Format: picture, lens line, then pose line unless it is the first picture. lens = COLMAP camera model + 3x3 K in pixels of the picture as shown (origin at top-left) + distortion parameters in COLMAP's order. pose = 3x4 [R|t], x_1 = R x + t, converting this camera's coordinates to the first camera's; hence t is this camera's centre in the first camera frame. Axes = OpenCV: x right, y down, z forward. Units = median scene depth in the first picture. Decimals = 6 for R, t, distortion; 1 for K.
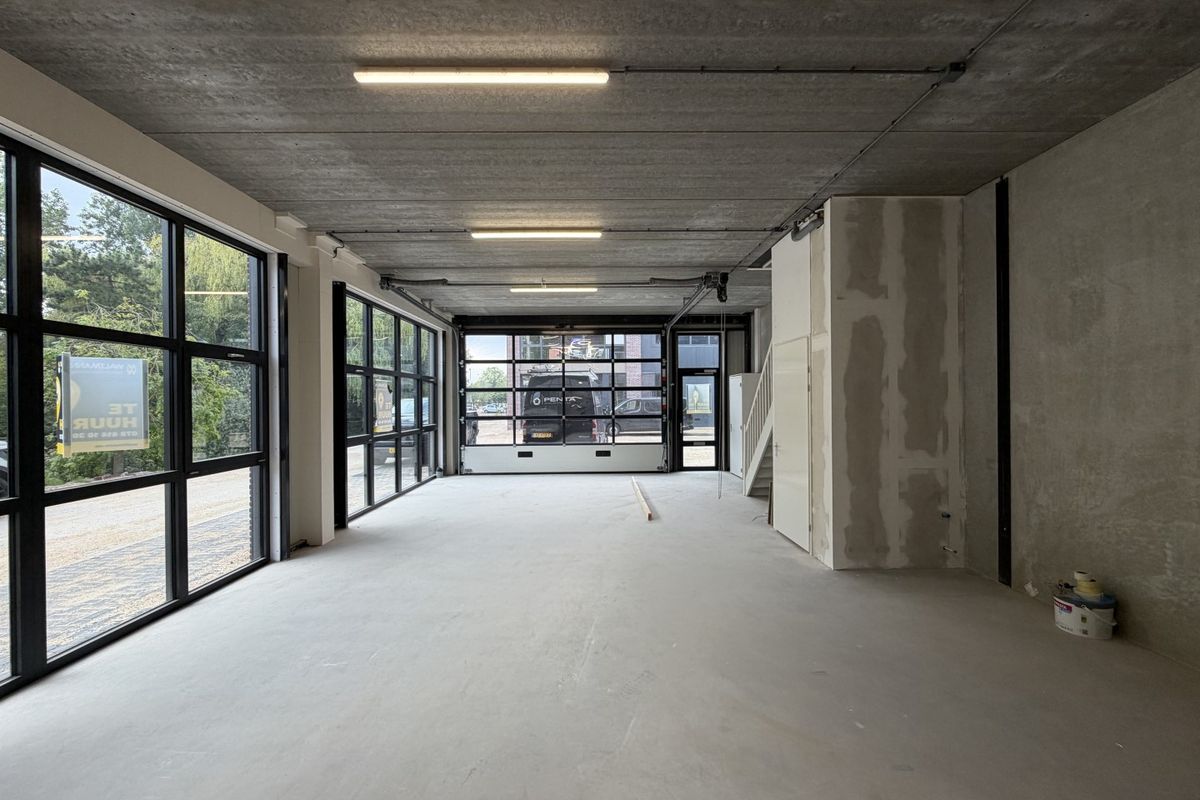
lens RADIAL K [[479.7, 0, 596.8], [0, 479.7, 401.1], [0, 0, 1]] dist [0.001669, -0.000399]
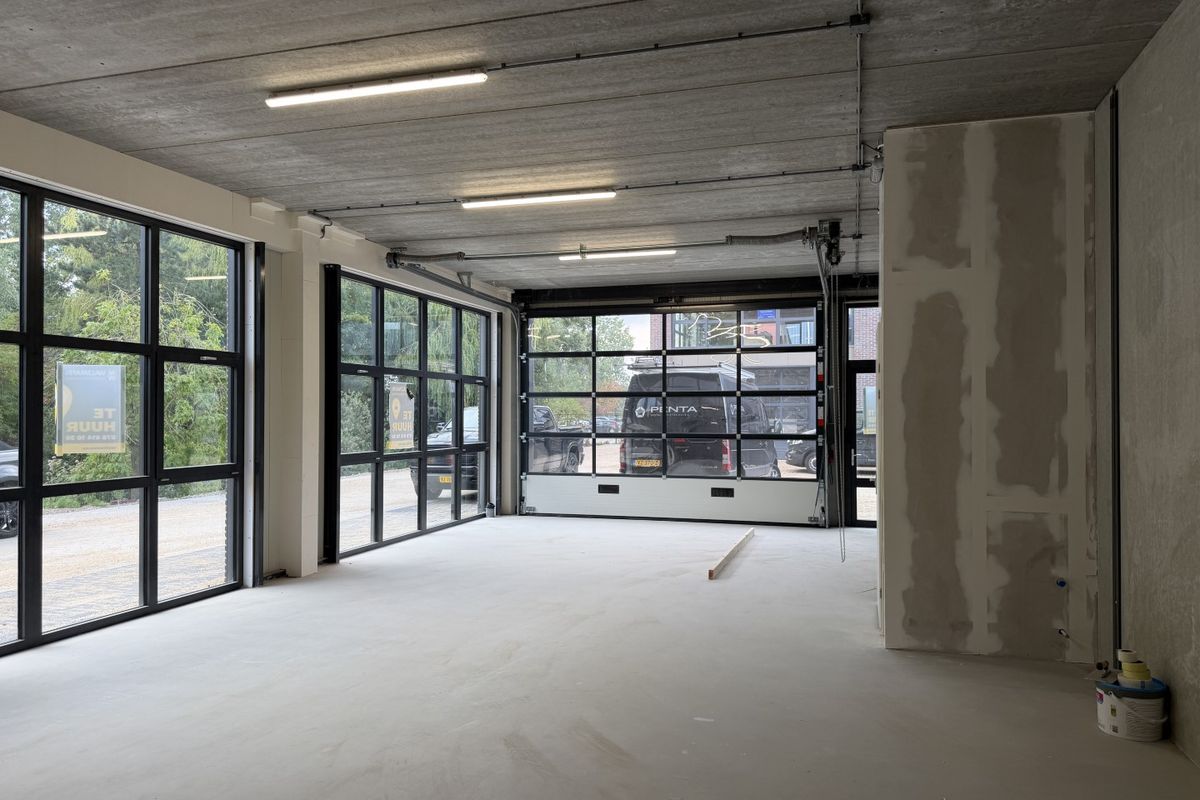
lens RADIAL K [[842.9, 0, 599.5], [0, 842.9, 403.3], [0, 0, 1]] dist [0.083042, -0.110963]
pose [[0.953409, 0.005680, -0.301628, 0.466189], [-0.009210, 0.999905, -0.010282, 0.002906], [0.301540, 0.012581, 0.953370, -0.347719]]
